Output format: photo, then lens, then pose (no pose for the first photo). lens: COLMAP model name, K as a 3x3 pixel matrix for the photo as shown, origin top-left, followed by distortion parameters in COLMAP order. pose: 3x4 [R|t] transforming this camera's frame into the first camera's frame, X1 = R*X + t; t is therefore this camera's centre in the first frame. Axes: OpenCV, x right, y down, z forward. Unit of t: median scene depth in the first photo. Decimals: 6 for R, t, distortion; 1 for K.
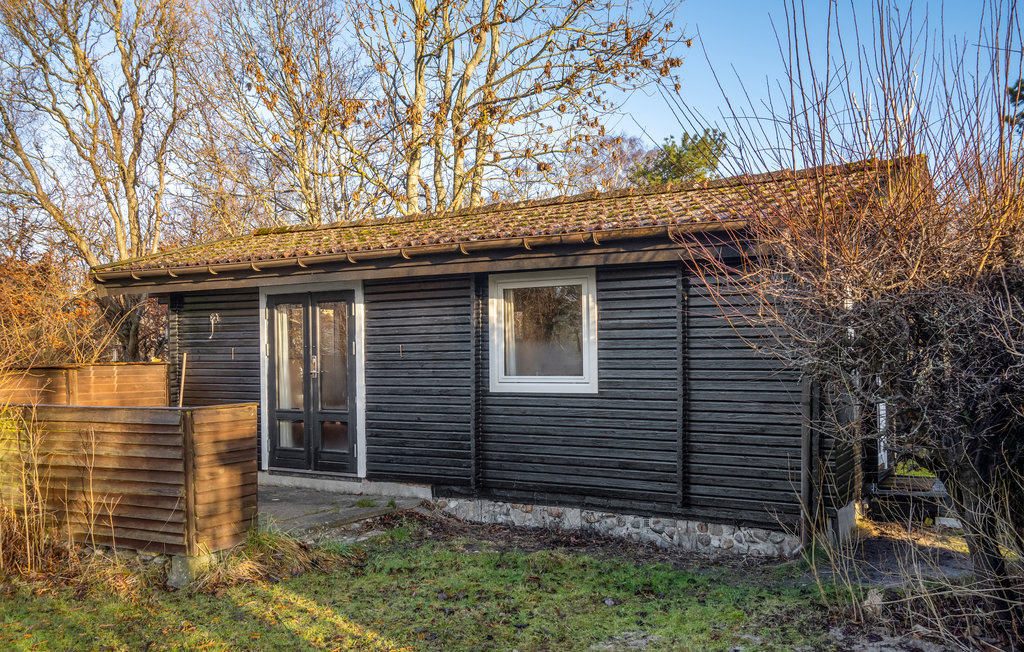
lens RADIAL K [[944.0, 0, 509.6], [0, 944.0, 329.3], [0, 0, 1]] dist [-0.058243, -0.001967]
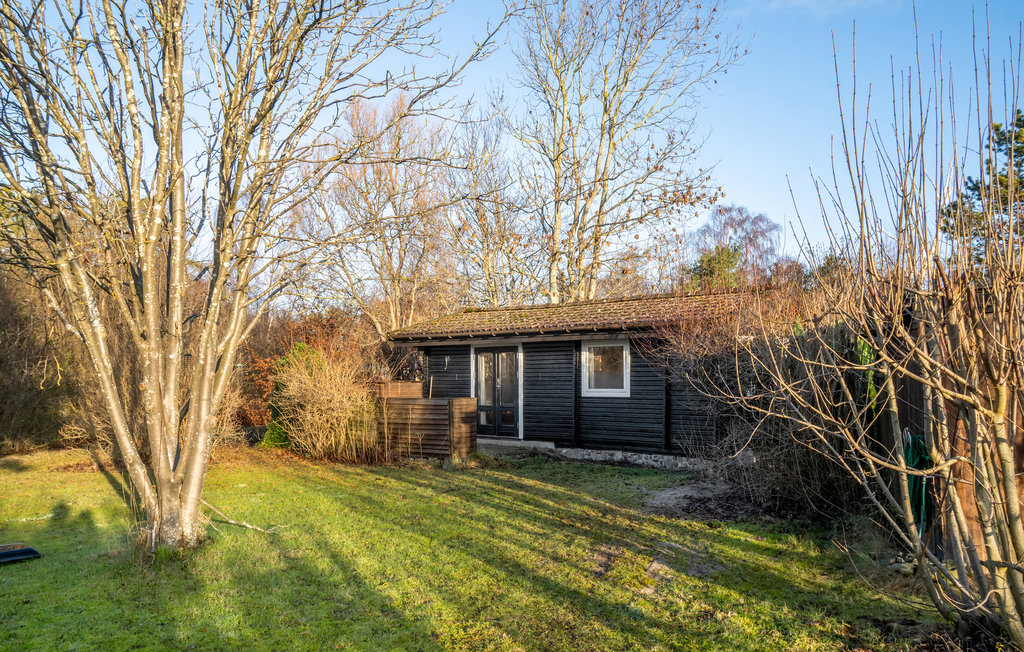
lens RADIAL K [[899.6, 0, 510.8], [0, 899.6, 327.9], [0, 0, 1]] dist [-0.014594, -0.000816]
pose [[0.985738, 0.001854, -0.168275, 0.161184], [-0.007696, 0.999390, -0.034073, -0.016253], [0.168109, 0.034882, 0.985151, -1.008114]]
